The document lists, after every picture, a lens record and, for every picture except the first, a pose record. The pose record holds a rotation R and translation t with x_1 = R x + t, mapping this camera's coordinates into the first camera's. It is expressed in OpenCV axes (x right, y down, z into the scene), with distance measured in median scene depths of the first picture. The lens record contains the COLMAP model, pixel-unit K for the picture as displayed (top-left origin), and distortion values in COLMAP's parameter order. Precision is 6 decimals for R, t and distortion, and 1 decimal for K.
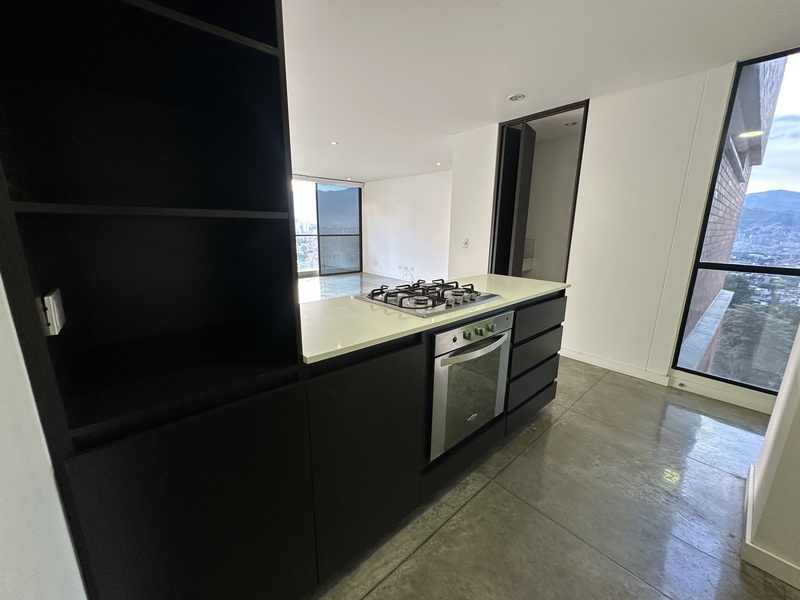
lens RADIAL K [[318.3, 0, 400.0], [0, 318.3, 300.0], [0, 0, 1]] dist [-0.002899, -0.000193]
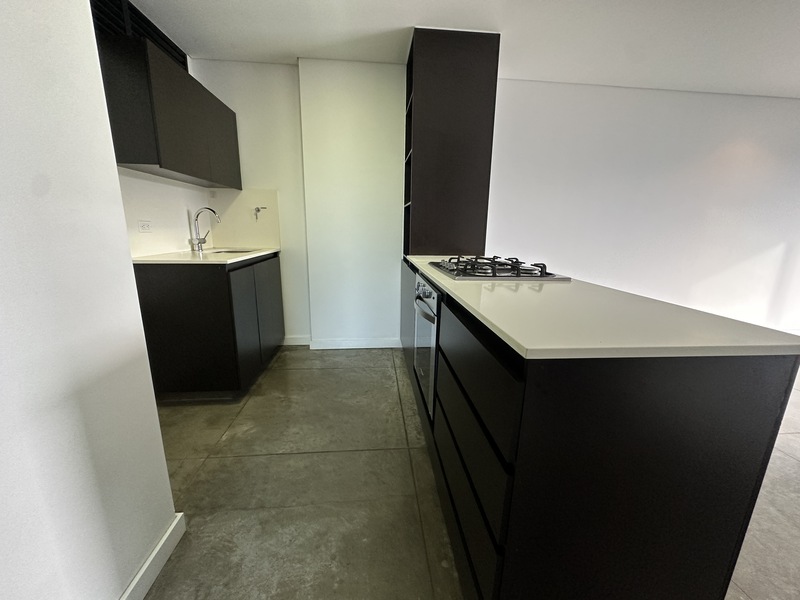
lens RADIAL K [[318.3, 0, 400.0], [0, 318.3, 300.0], [0, 0, 1]] dist [-0.002899, -0.000193]
pose [[-0.598151, 0.158516, -0.785550, 0.210321], [-0.203631, 0.918005, 0.340297, -0.041546], [0.775081, 0.363511, -0.516826, 0.273598]]
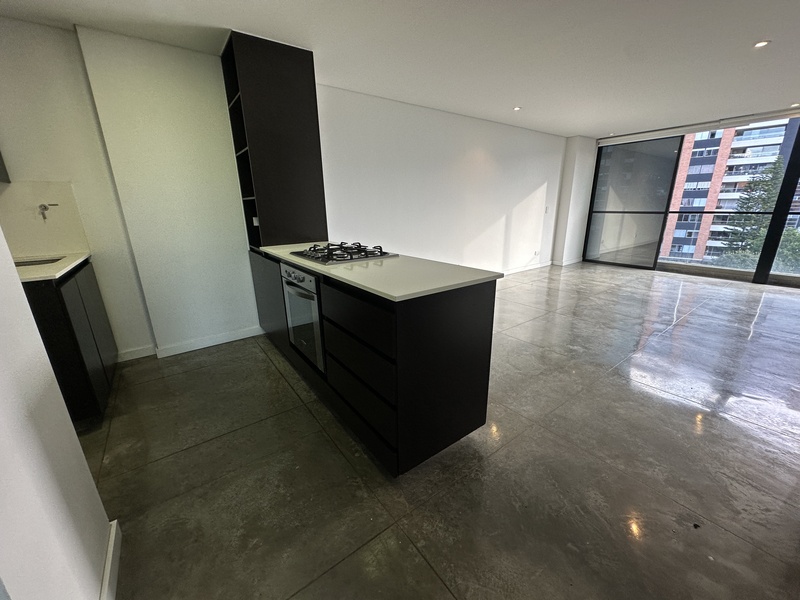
lens RADIAL K [[318.3, 0, 400.0], [0, 318.3, 300.0], [0, 0, 1]] dist [-0.002899, -0.000193]
pose [[-0.093048, 0.276241, -0.956574, 0.275547], [-0.211331, 0.933372, 0.290098, -0.053360], [0.972975, 0.229147, -0.028470, 0.269166]]
